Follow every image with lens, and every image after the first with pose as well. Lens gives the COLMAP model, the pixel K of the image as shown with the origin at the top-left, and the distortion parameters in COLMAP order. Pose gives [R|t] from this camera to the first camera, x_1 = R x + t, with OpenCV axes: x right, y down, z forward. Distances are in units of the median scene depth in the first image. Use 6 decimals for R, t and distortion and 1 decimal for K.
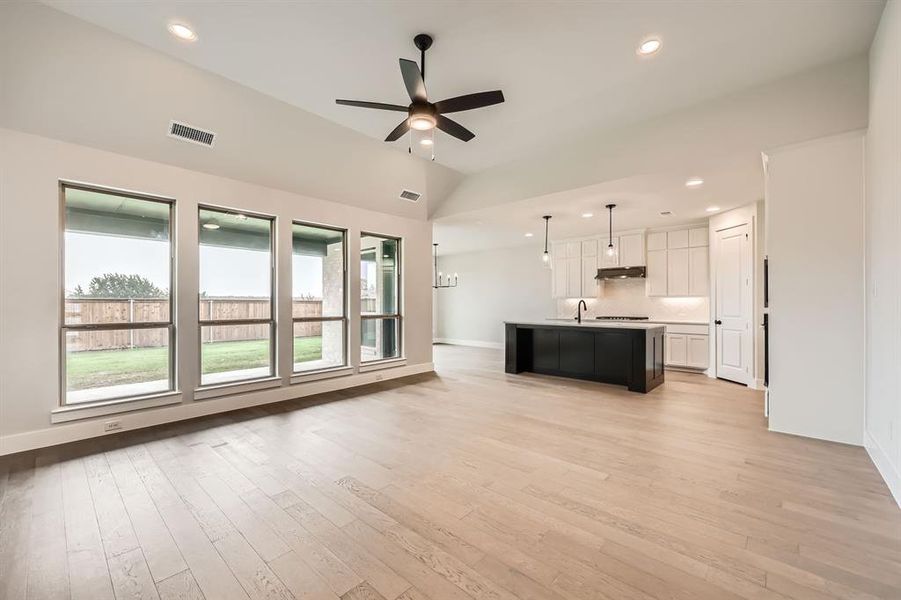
lens RADIAL K [[367.3, 0, 448.6], [0, 367.3, 303.7], [0, 0, 1]] dist [0.000581, 0.000273]
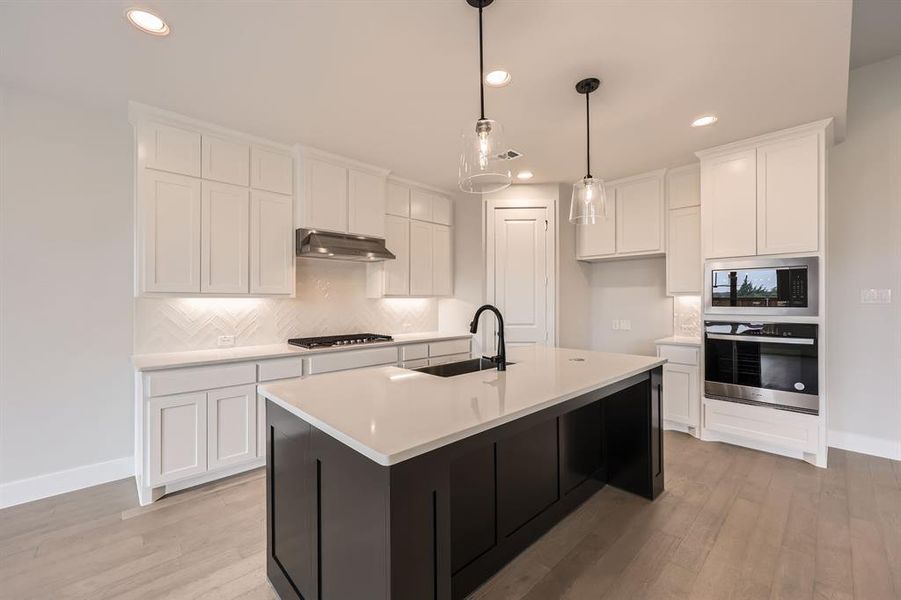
lens RADIAL K [[363.9, 0, 452.0], [0, 363.9, 297.6], [0, 0, 1]] dist [-0.000826, -0.000054]
pose [[0.074626, 0.007106, 0.997186, 0.006123], [0.001856, 0.999972, -0.007265, -0.012685], [-0.997210, 0.002393, 0.074610, 0.857216]]
